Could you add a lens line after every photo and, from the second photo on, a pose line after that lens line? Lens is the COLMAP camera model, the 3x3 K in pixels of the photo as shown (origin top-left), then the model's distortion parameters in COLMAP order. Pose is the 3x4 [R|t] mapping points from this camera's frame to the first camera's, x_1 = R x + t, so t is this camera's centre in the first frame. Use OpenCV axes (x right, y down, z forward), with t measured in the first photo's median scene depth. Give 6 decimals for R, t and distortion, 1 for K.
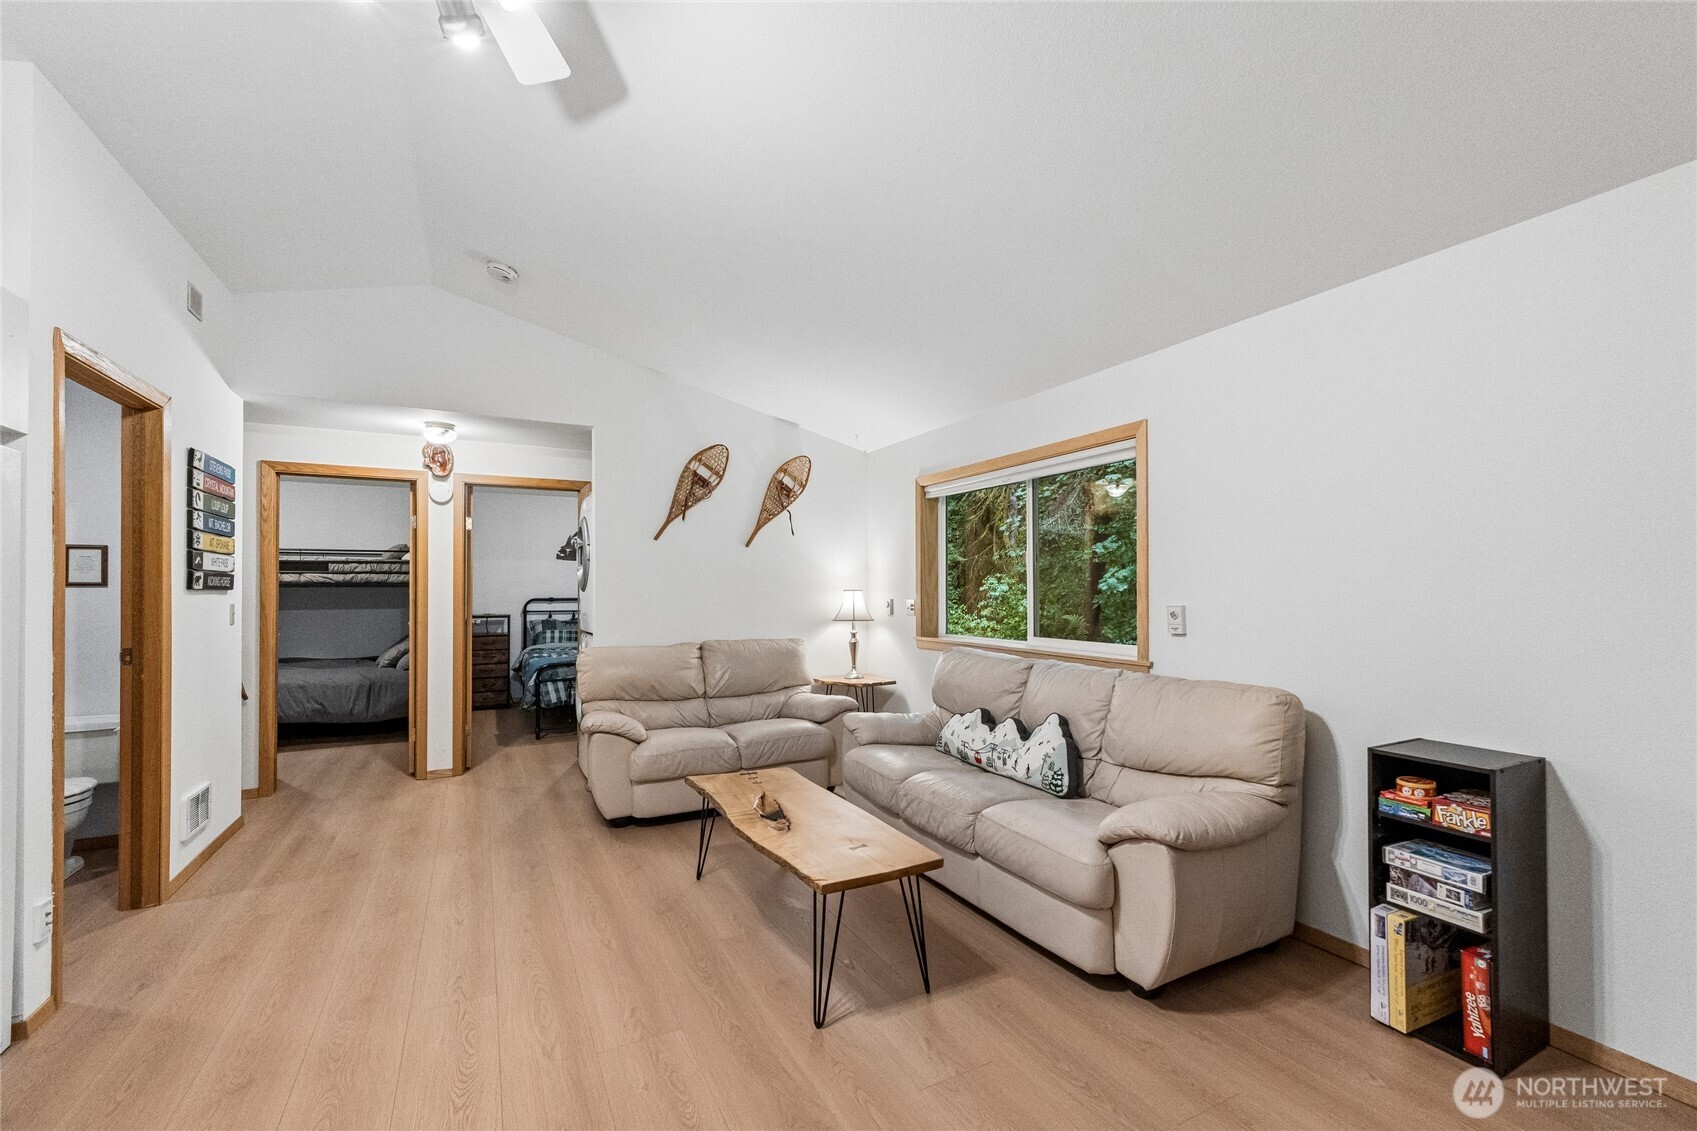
lens RADIAL K [[693.5, 0, 853.5], [0, 693.5, 583.8], [0, 0, 1]] dist [0.000991, 0.000066]
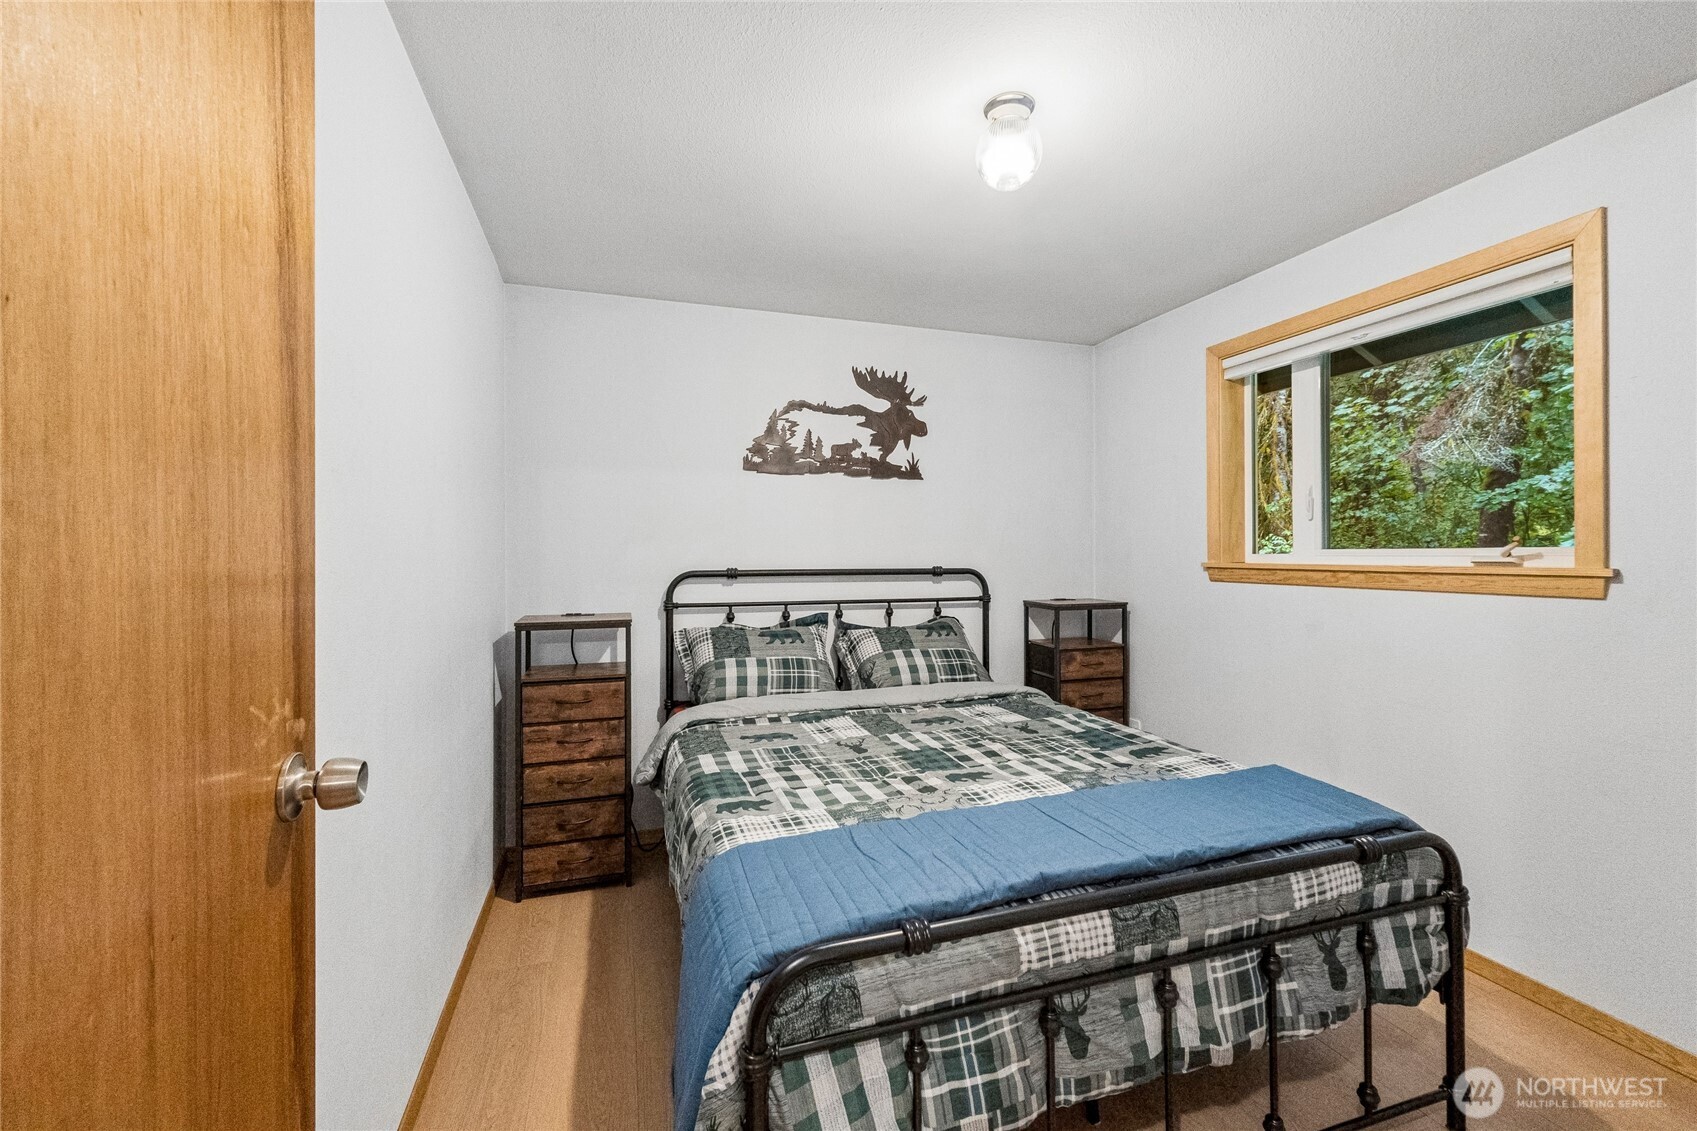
lens RADIAL K [[714.9, 0, 856.1], [0, 714.9, 555.6], [0, 0, 1]] dist [0.000797, 0.000160]
pose [[0.984682, -0.002969, -0.174336, -0.387193], [0.004330, 0.999963, 0.007430, 0.012822], [0.174307, -0.008071, 0.984658, 0.804256]]
